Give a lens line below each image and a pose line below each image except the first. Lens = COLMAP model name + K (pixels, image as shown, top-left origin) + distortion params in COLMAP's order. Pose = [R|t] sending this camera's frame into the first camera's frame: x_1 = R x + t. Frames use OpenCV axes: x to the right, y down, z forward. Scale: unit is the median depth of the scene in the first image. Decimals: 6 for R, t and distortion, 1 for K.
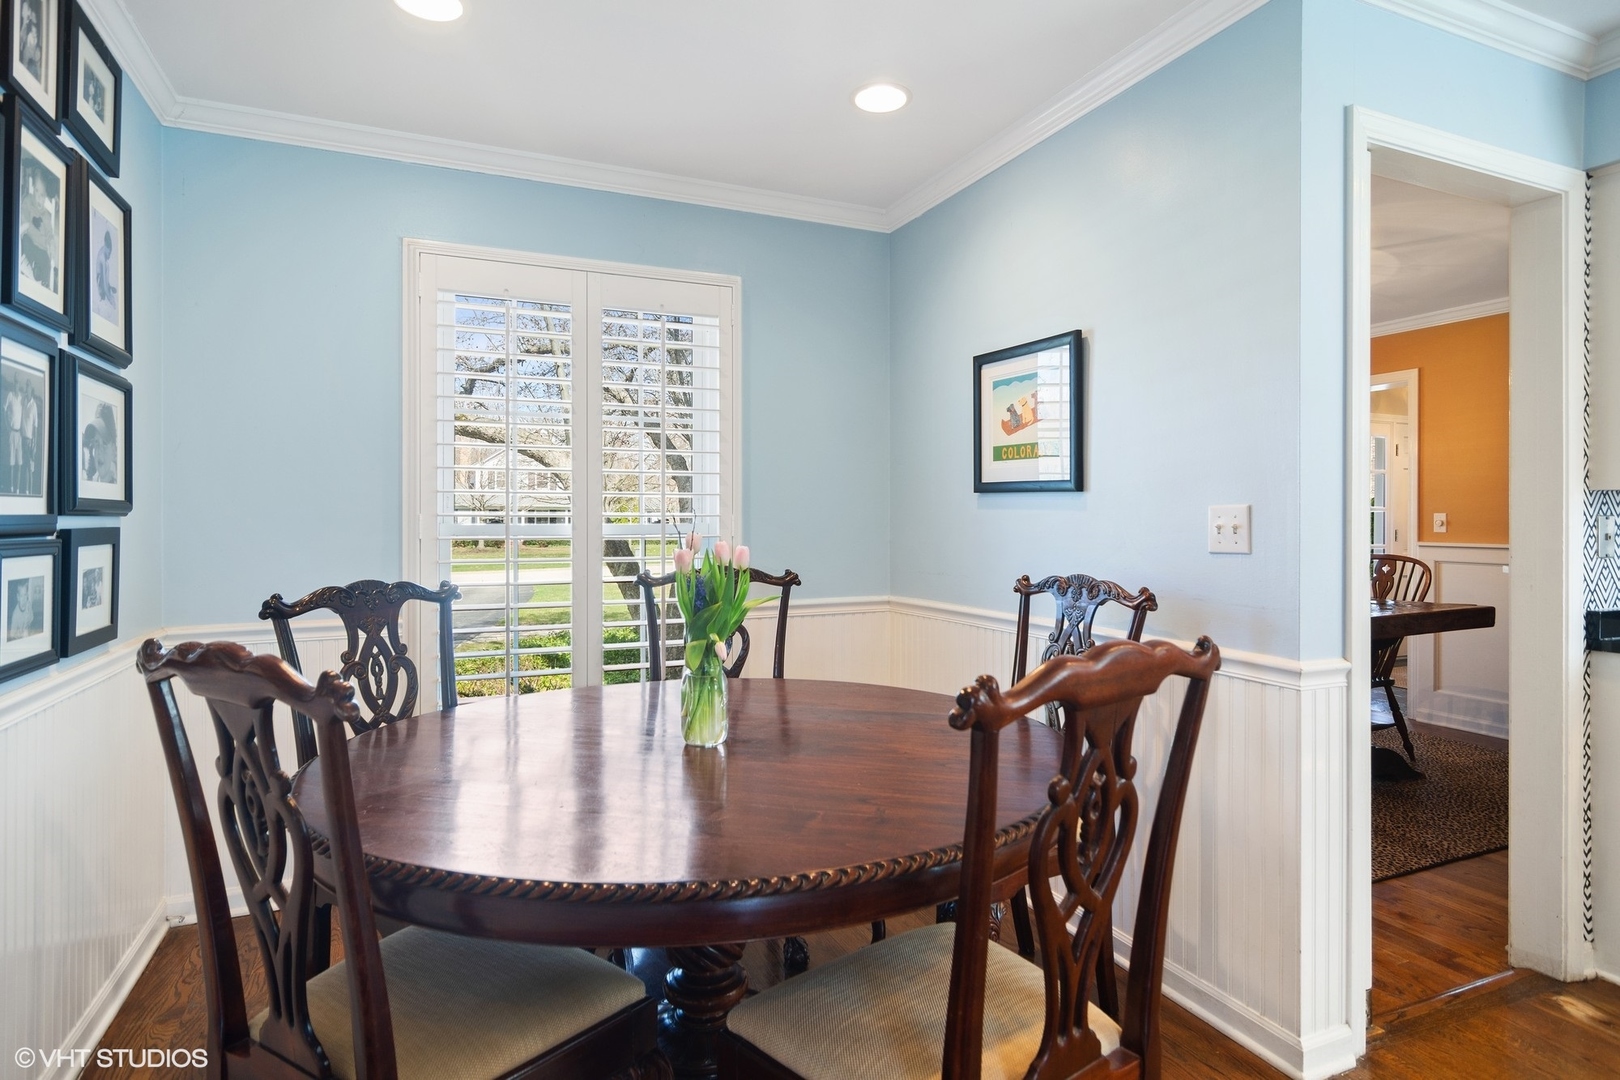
lens RADIAL K [[875.8, 0, 812.6], [0, 875.8, 528.2], [0, 0, 1]] dist [-0.004310, -0.000209]
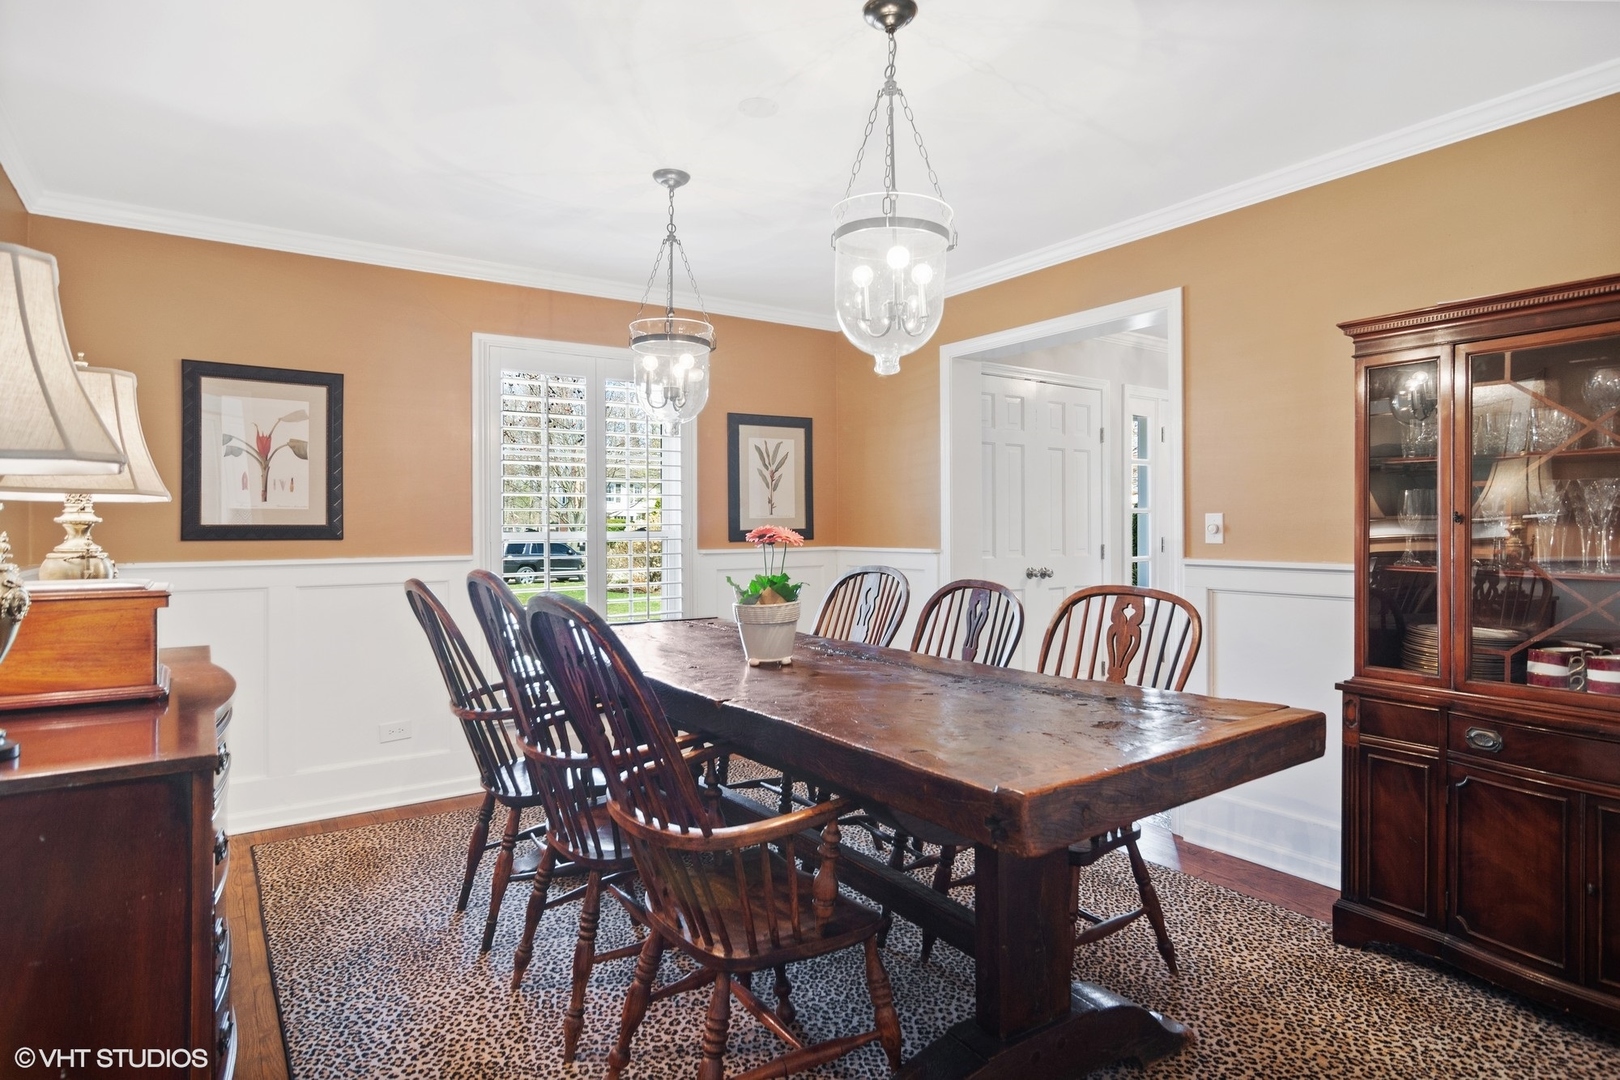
lens RADIAL K [[875.8, 0, 808.2], [0, 875.8, 535.0], [0, 0, 1]] dist [-0.004310, -0.000209]
pose [[0.981790, -0.009523, 0.189733, 0.322568], [0.009506, 0.999954, 0.001000, -0.005019], [-0.189734, 0.000822, 0.981835, 0.452444]]
